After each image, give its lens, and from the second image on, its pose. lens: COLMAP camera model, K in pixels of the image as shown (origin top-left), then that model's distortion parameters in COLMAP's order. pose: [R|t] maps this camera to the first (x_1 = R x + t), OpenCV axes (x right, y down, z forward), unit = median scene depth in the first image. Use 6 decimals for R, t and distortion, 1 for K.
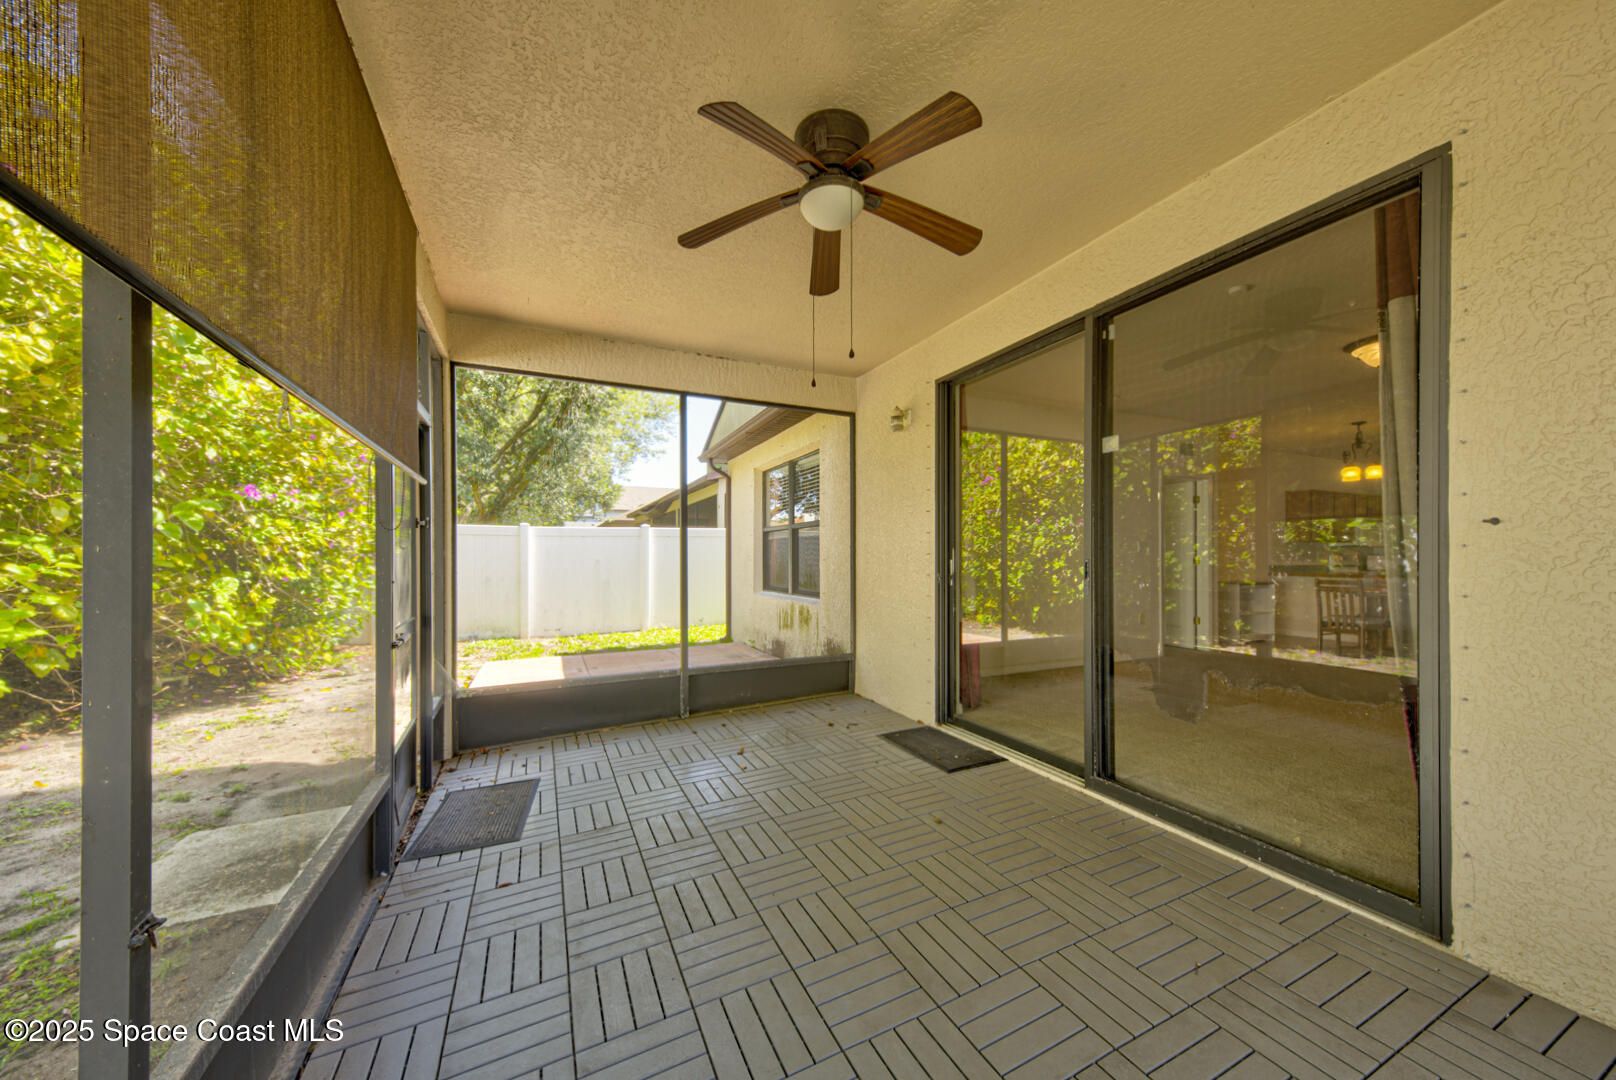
lens RADIAL K [[553.9, 0, 807.1], [0, 553.9, 557.3], [0, 0, 1]] dist [0.027250, -0.007853]
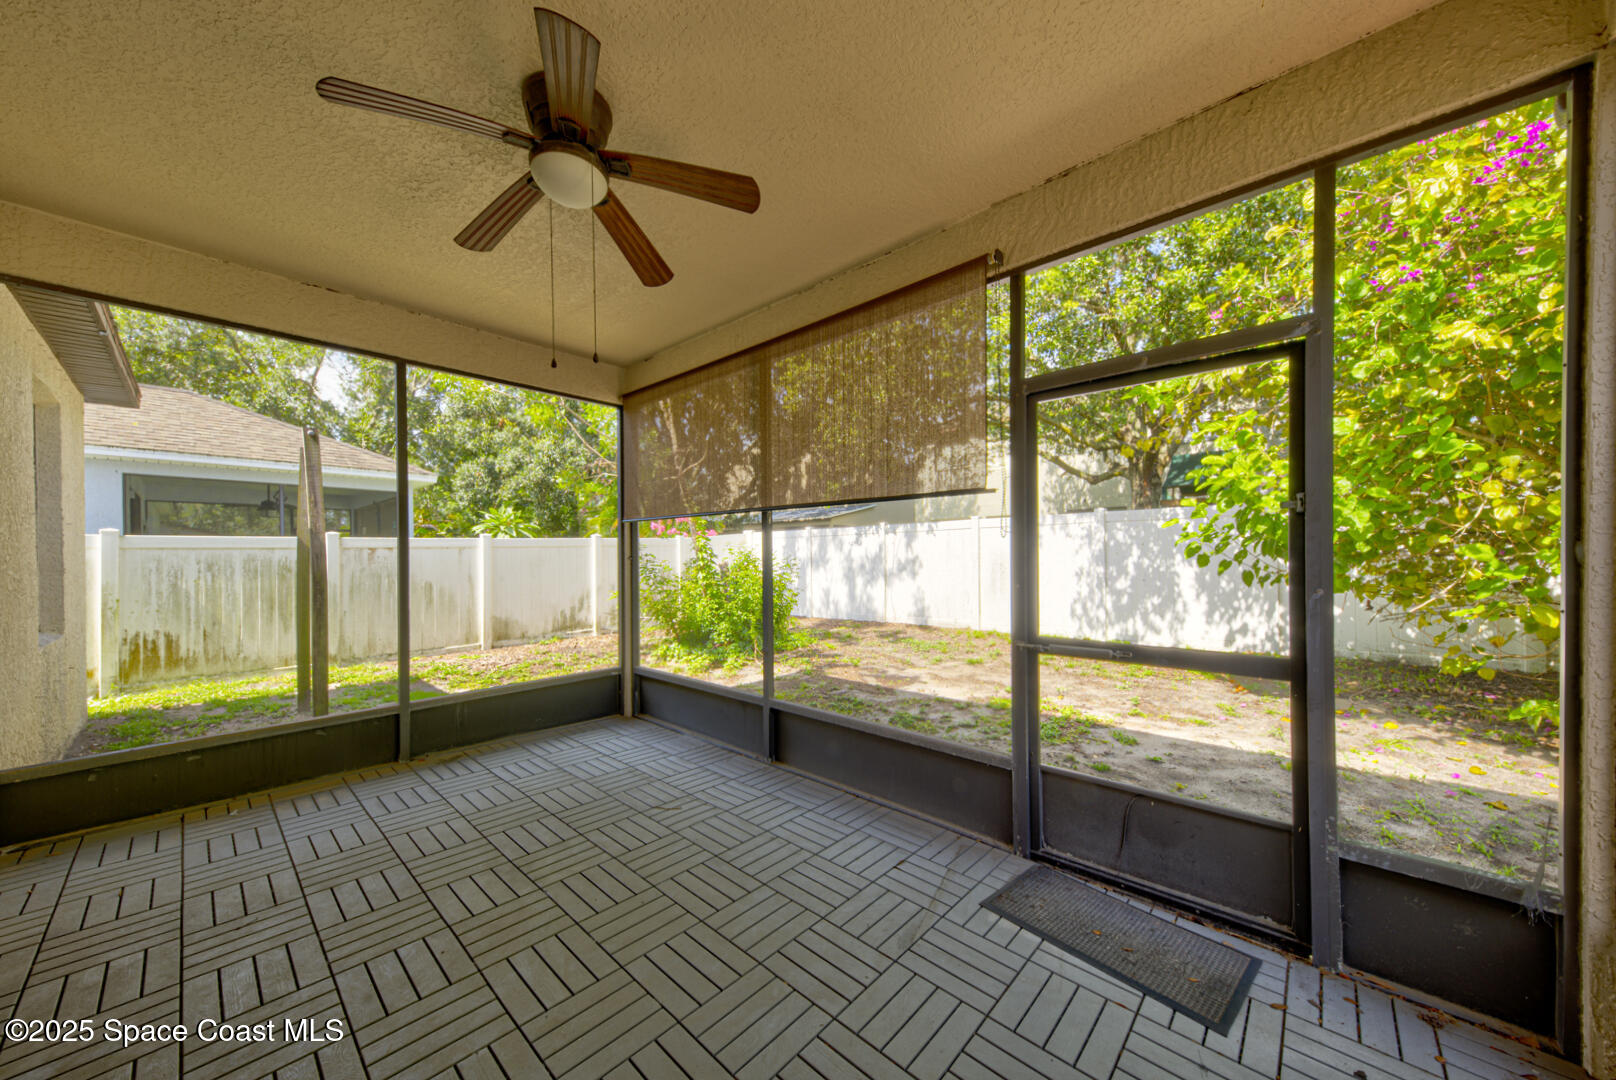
lens RADIAL K [[553.9, 0, 807.1], [0, 553.9, 557.3], [0, 0, 1]] dist [0.027250, -0.007853]
pose [[-0.929261, 0.009274, -0.369308, 0.025955], [0.007258, 0.999950, 0.006846, -0.017868], [0.369353, 0.003681, -0.929282, 1.688943]]
